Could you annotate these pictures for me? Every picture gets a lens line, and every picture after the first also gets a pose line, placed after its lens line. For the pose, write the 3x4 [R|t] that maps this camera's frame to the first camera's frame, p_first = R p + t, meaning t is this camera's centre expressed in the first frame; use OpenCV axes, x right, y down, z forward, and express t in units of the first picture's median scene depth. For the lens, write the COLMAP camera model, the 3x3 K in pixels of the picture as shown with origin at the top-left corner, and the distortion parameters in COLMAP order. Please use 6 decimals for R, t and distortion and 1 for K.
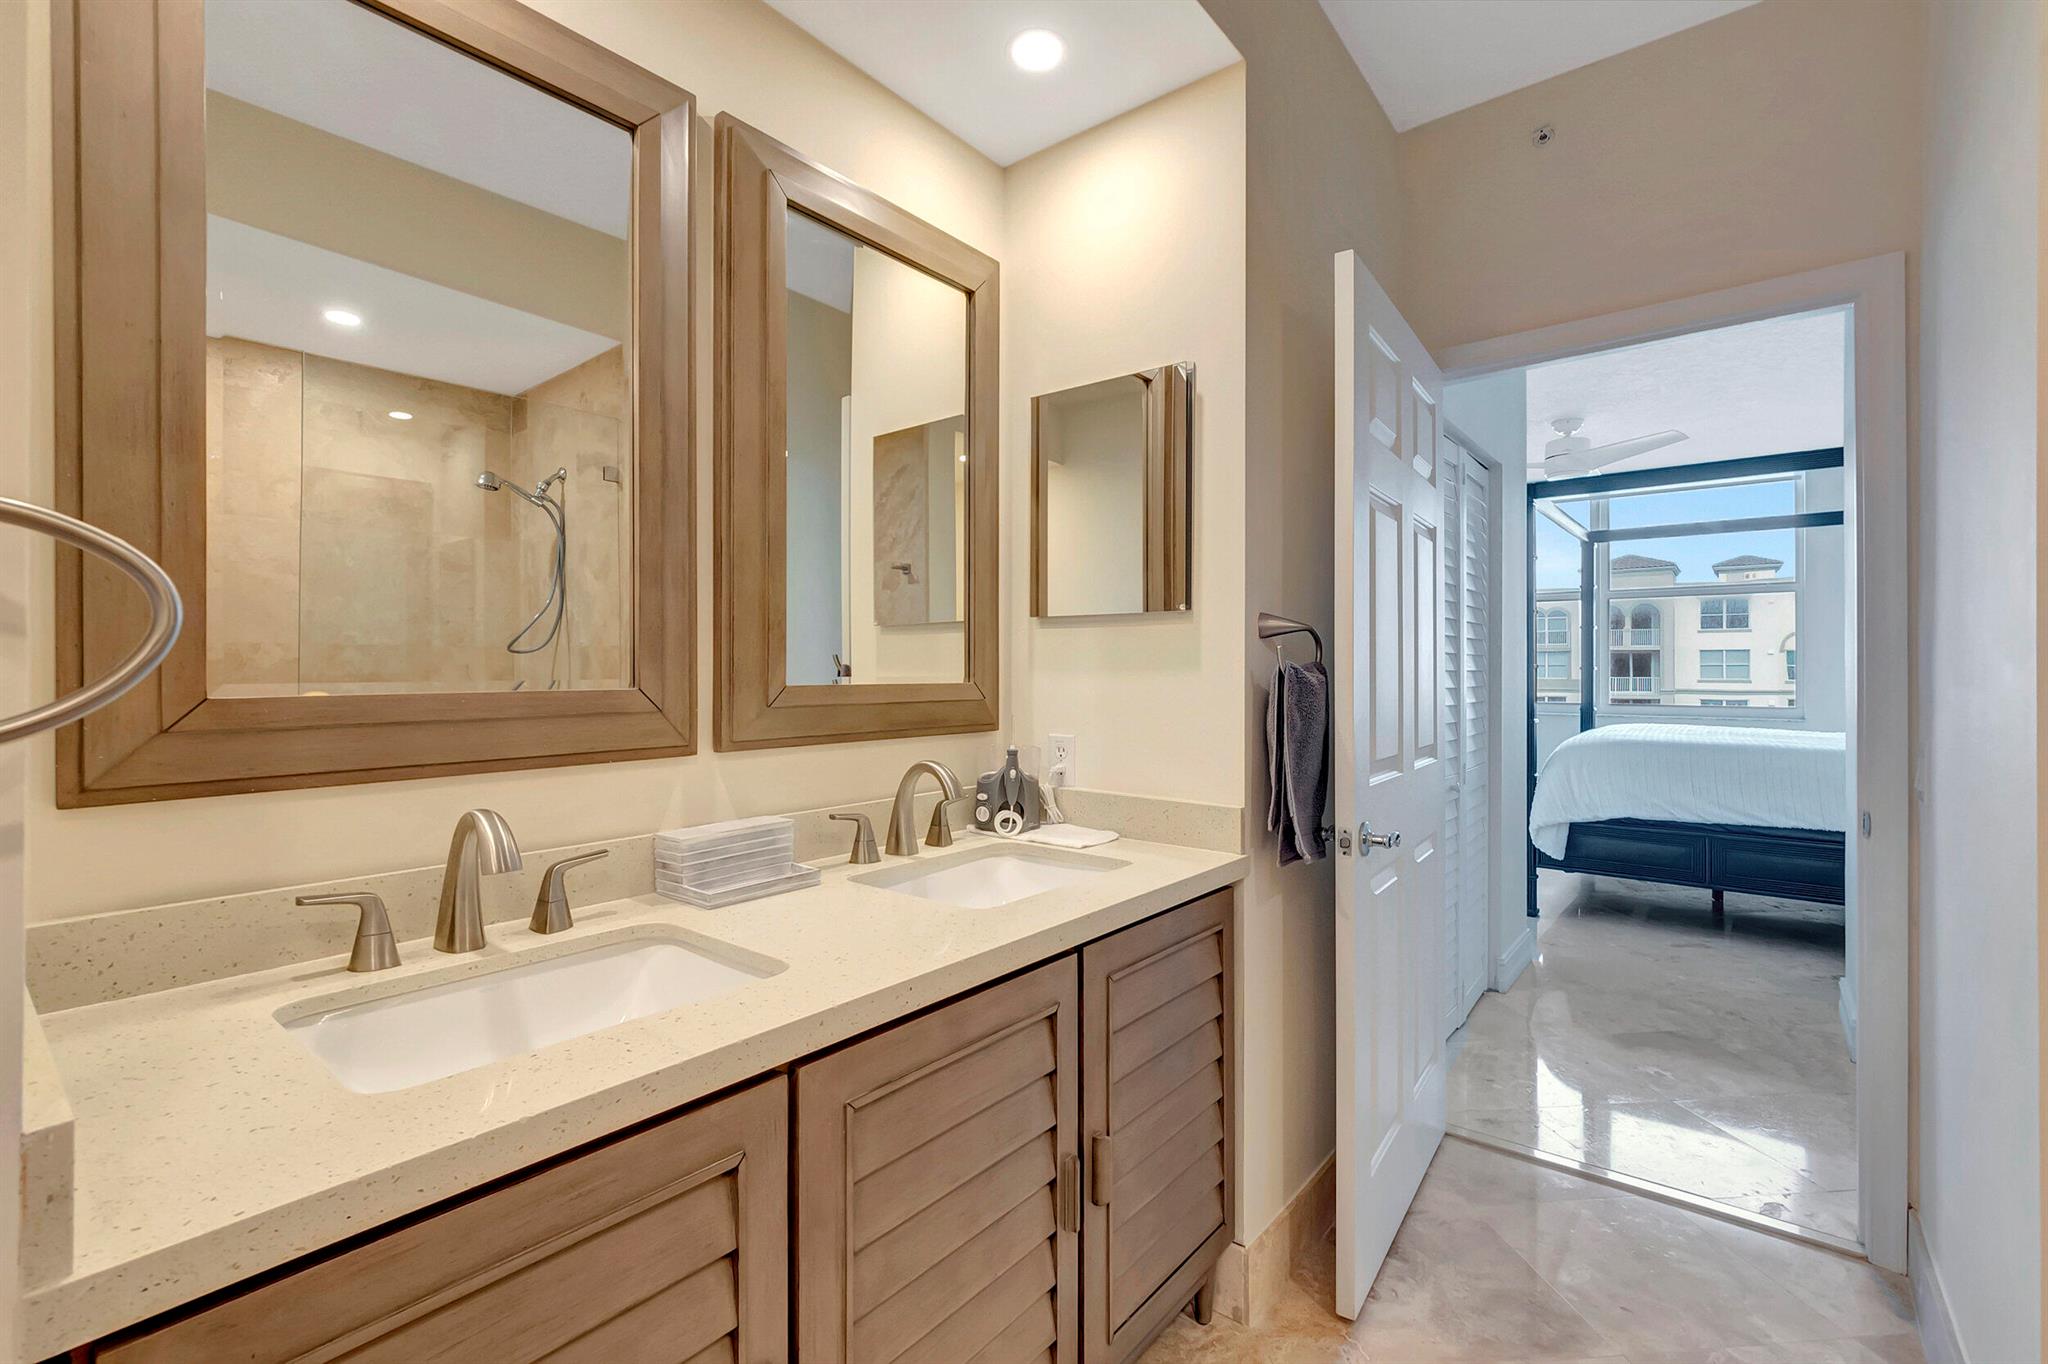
lens RADIAL K [[904.8, 0, 1012.8], [0, 904.8, 666.8], [0, 0, 1]] dist [0.001274, -0.001090]
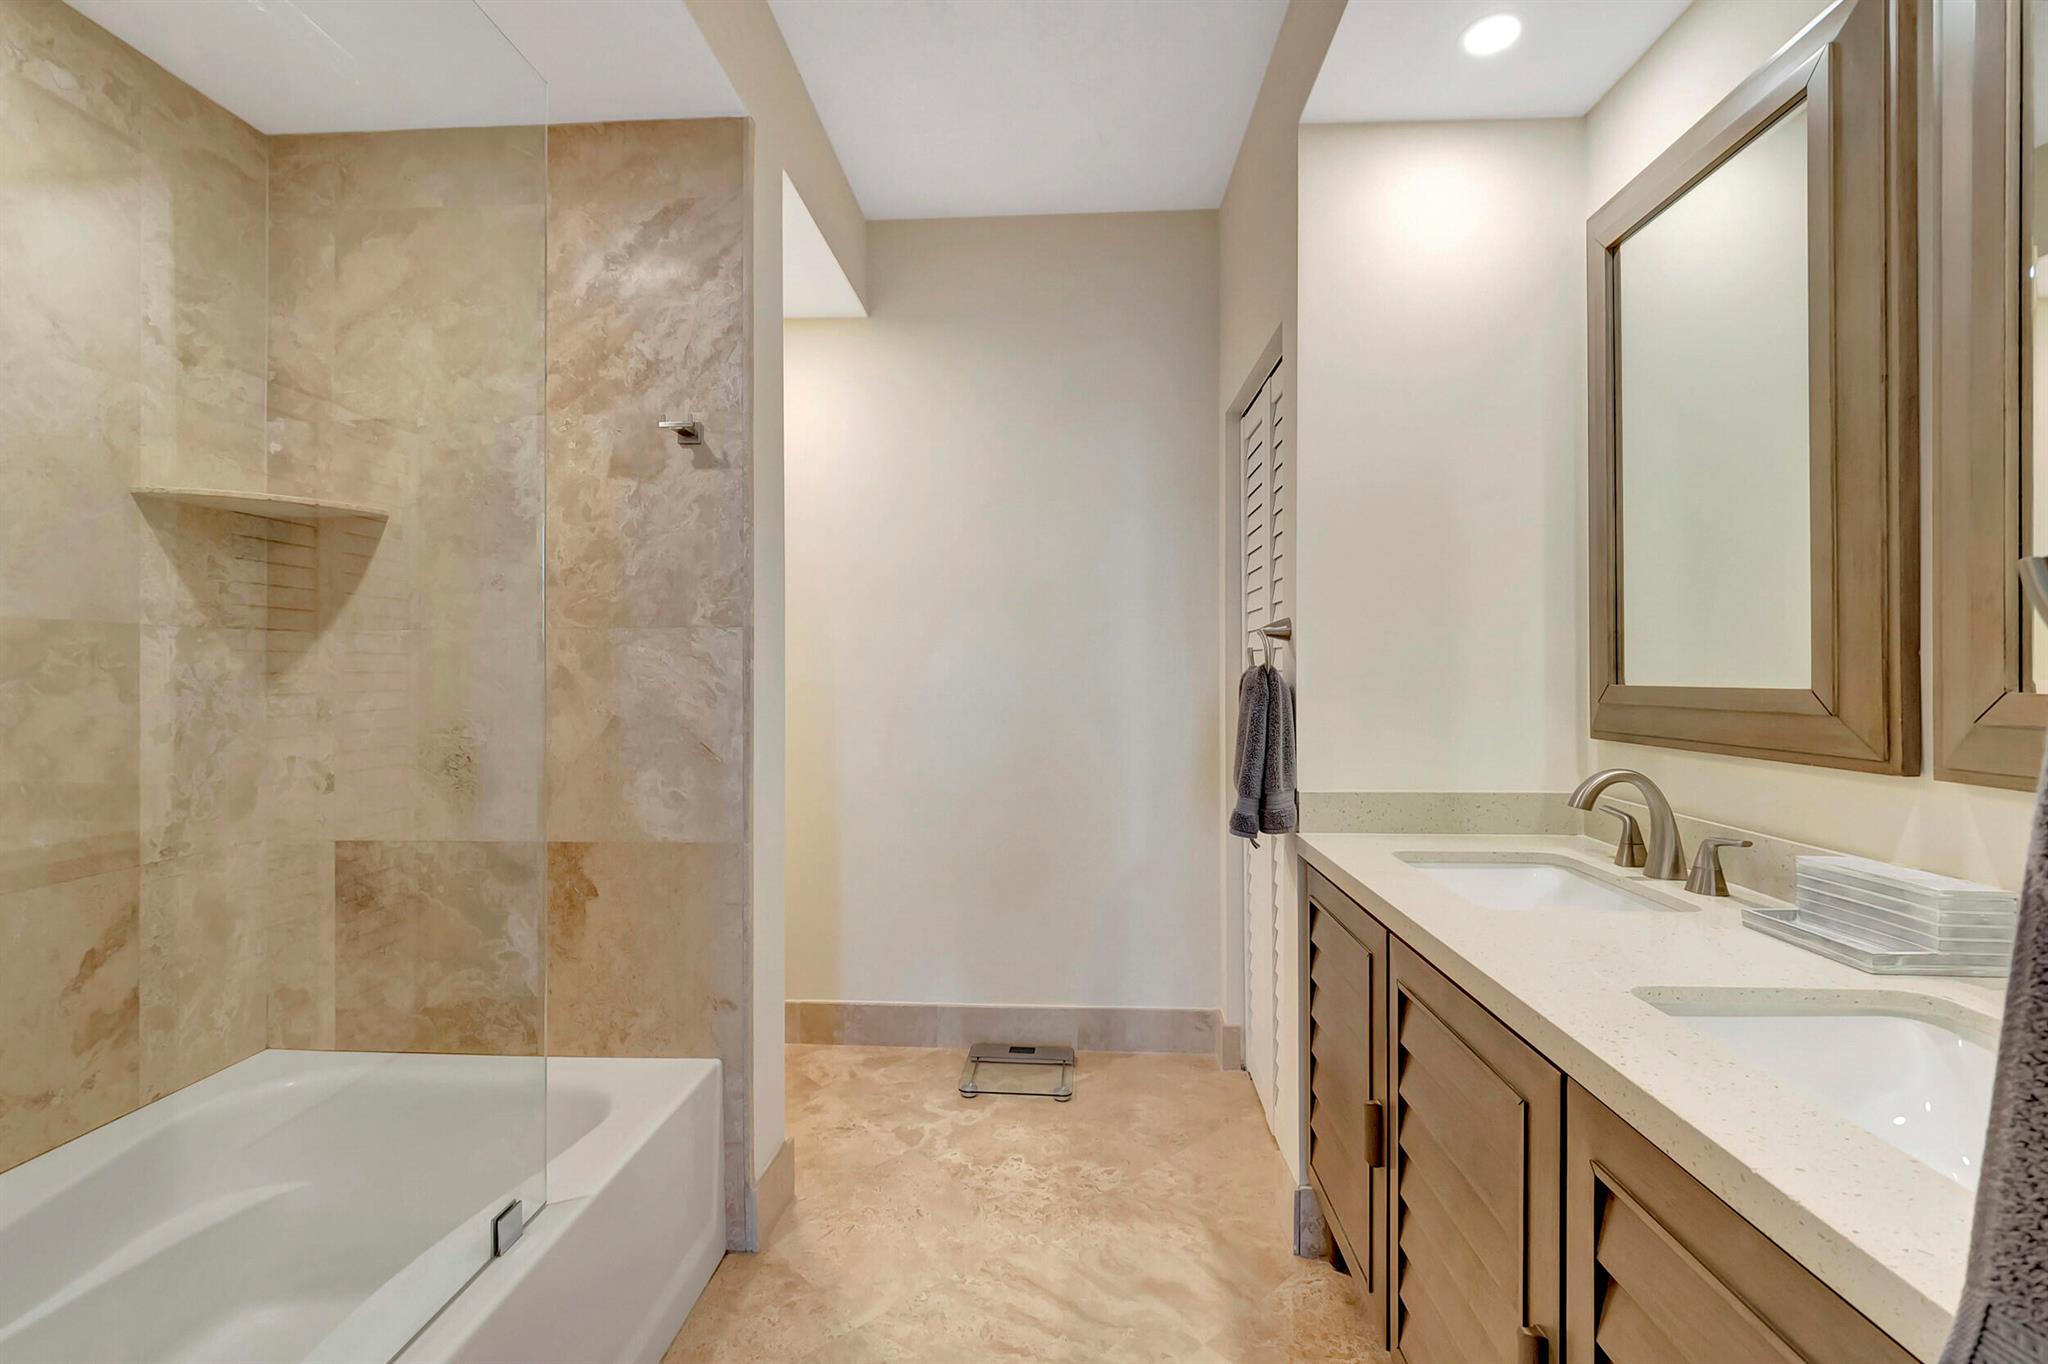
lens RADIAL K [[904.8, 0, 1023.4], [0, 904.8, 675.8], [0, 0, 1]] dist [0.001274, -0.001090]
pose [[-0.811518, 0.001597, -0.584325, 0.276521], [0.000849, 0.999998, 0.001555, 0.003052], [0.584326, 0.000766, -0.811519, 0.450334]]
